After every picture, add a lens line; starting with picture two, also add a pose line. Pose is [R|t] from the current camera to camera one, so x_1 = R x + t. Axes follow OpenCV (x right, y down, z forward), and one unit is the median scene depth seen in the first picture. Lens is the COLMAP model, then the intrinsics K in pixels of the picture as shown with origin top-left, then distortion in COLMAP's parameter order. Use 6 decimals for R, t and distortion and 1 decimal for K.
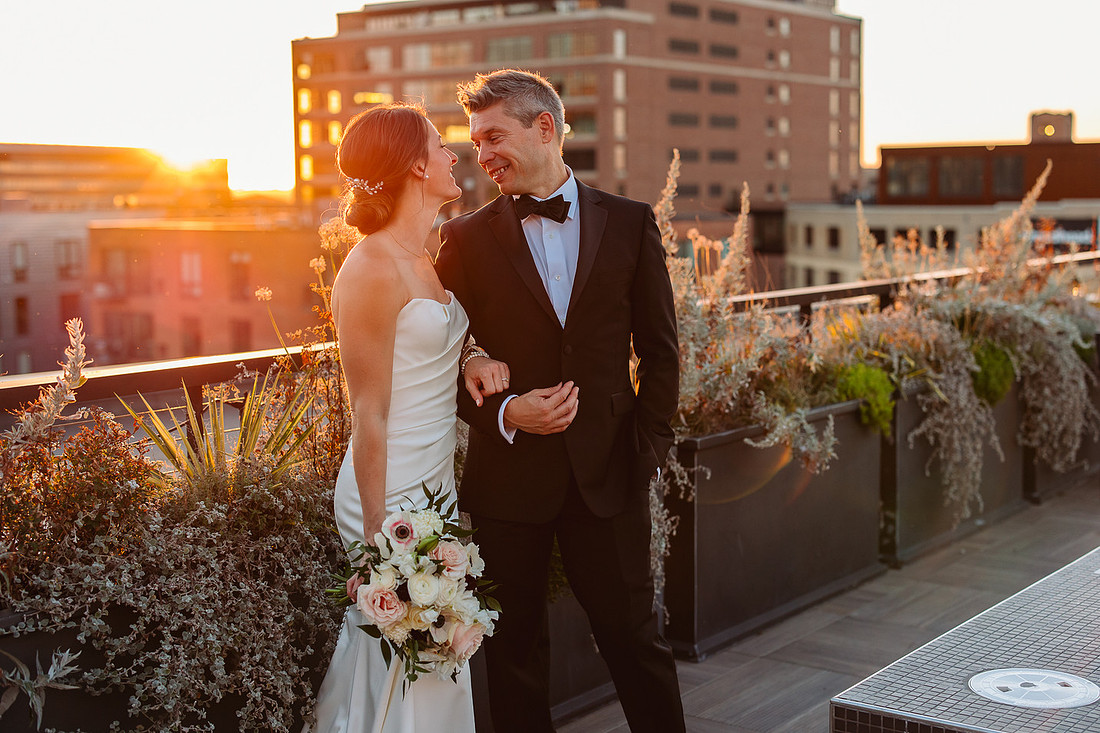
lens RADIAL K [[1564.6, 0, 567.6], [0, 1564.6, 360.7], [0, 0, 1]] dist [0.013718, 0.047858]
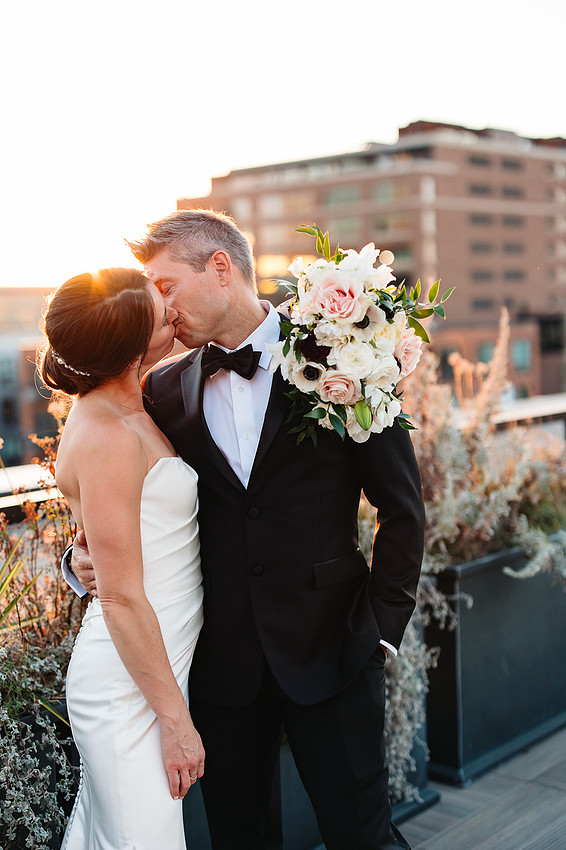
lens RADIAL K [[1211.7, 0, 286.3], [0, 1211.7, 434.0], [0, 0, 1]] dist [0.026886, -0.084133]
pose [[0.995874, -0.018693, -0.088804, 0.044101], [0.018326, 0.999820, -0.004948, -0.033532], [0.088881, 0.003300, 0.996037, 0.215089]]
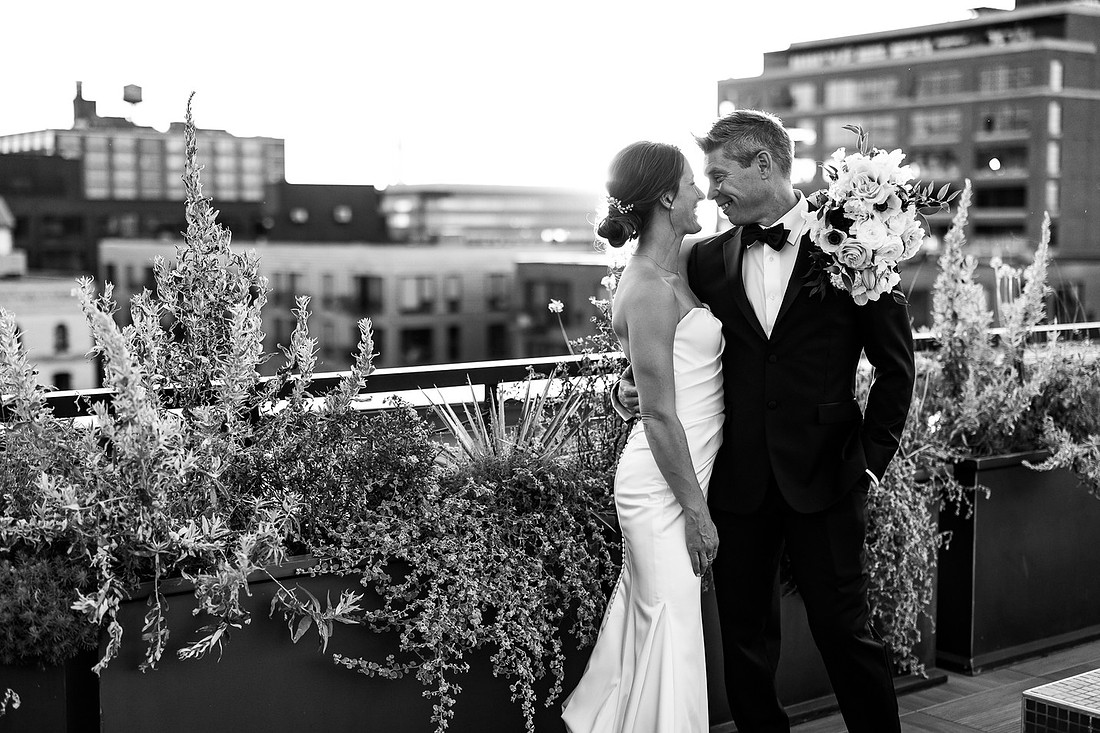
lens RADIAL K [[1568.1, 0, 550.3], [0, 1568.1, 387.1], [0, 0, 1]] dist [0.026886, -0.084133]
pose [[0.961601, 0.033493, -0.272398, 0.092606], [-0.035515, 0.999366, -0.002497, 0.015072], [0.272142, 0.012076, 0.962181, -0.076194]]
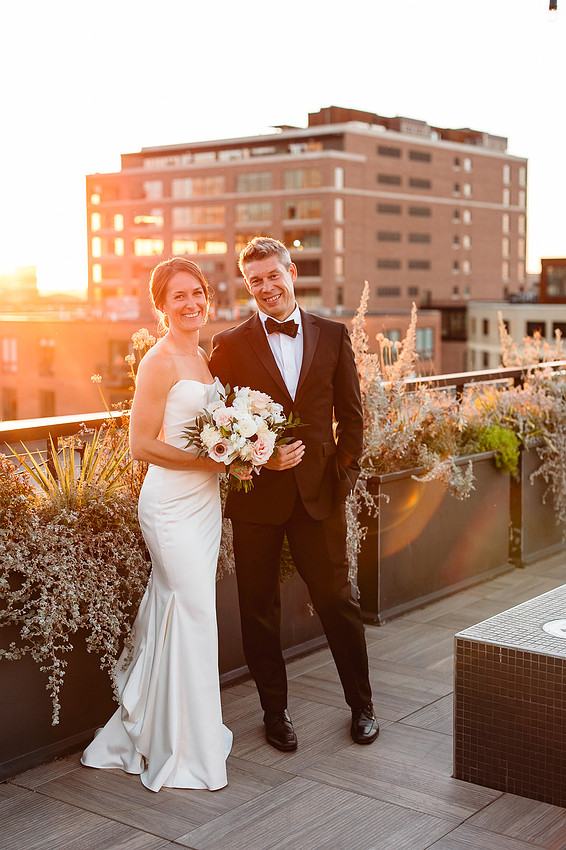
lens RADIAL K [[1218.6, 0, 272.0], [0, 1218.6, 425.2], [0, 0, 1]] dist [0.016043, -0.051745]
pose [[0.999764, 0.005014, -0.021141, 0.004030], [-0.004978, 0.999986, 0.001733, 0.000305], [0.021149, -0.001627, 0.999775, -0.162645]]
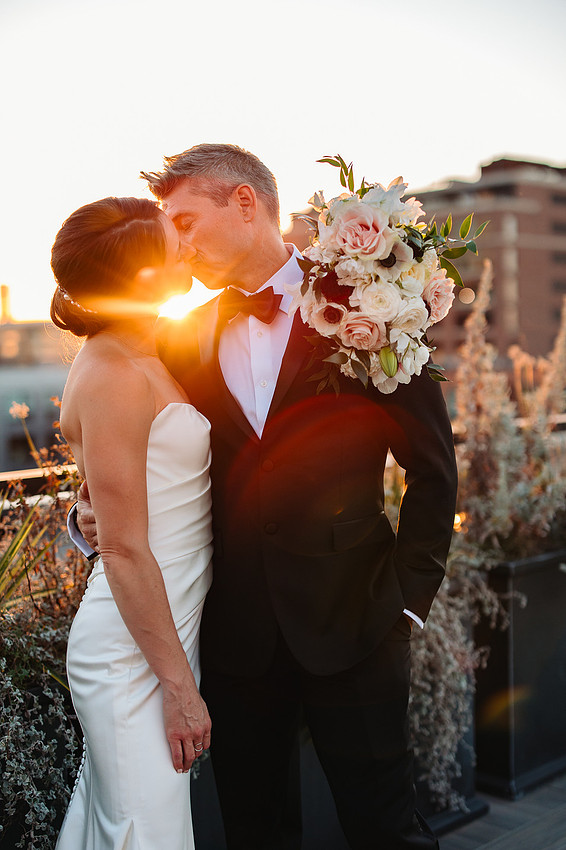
lens RADIAL K [[1203.7, 0, 270.3], [0, 1203.7, 426.3], [0, 0, 1]] dist [-0.008495, 0.030089]
pose [[0.985897, -0.007854, -0.167167, 0.061648], [0.000812, 0.999111, -0.042153, -0.002592], [0.167349, 0.041423, 0.985027, 0.253915]]
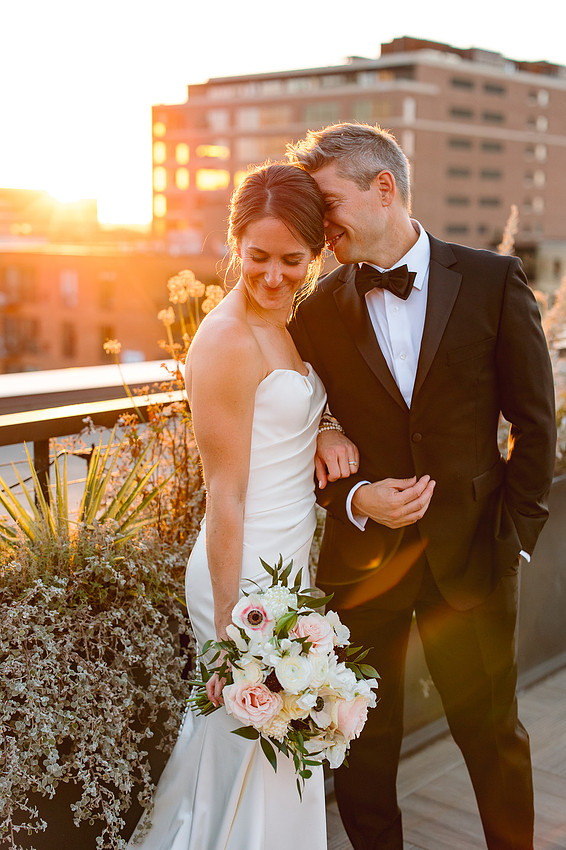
lens RADIAL K [[1218.6, 0, 272.0], [0, 1218.6, 425.2], [0, 0, 1]] dist [0.016043, -0.051745]
pose [[0.997131, 0.030461, -0.069295, -0.029603], [-0.026707, 0.998158, 0.054476, -0.030929], [0.070826, -0.052469, 0.996108, 0.183914]]
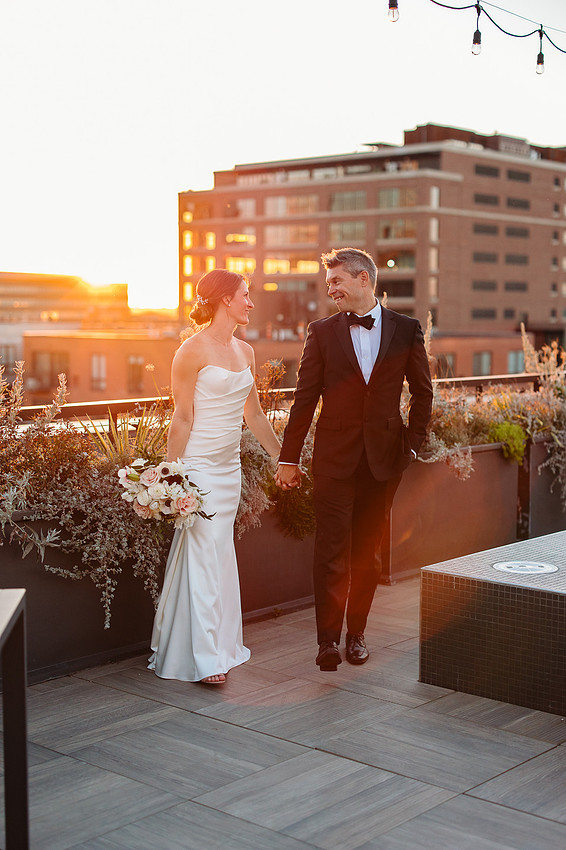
lens RADIAL K [[1248.1, 0, 304.9], [0, 1248.1, 457.1], [0, 0, 1]] dist [-0.006464, 0.011306]
pose [[0.997313, 0.022146, -0.069837, 0.082662], [-0.021597, 0.999730, 0.008598, 0.039726], [0.070008, -0.007066, 0.997521, -0.404715]]
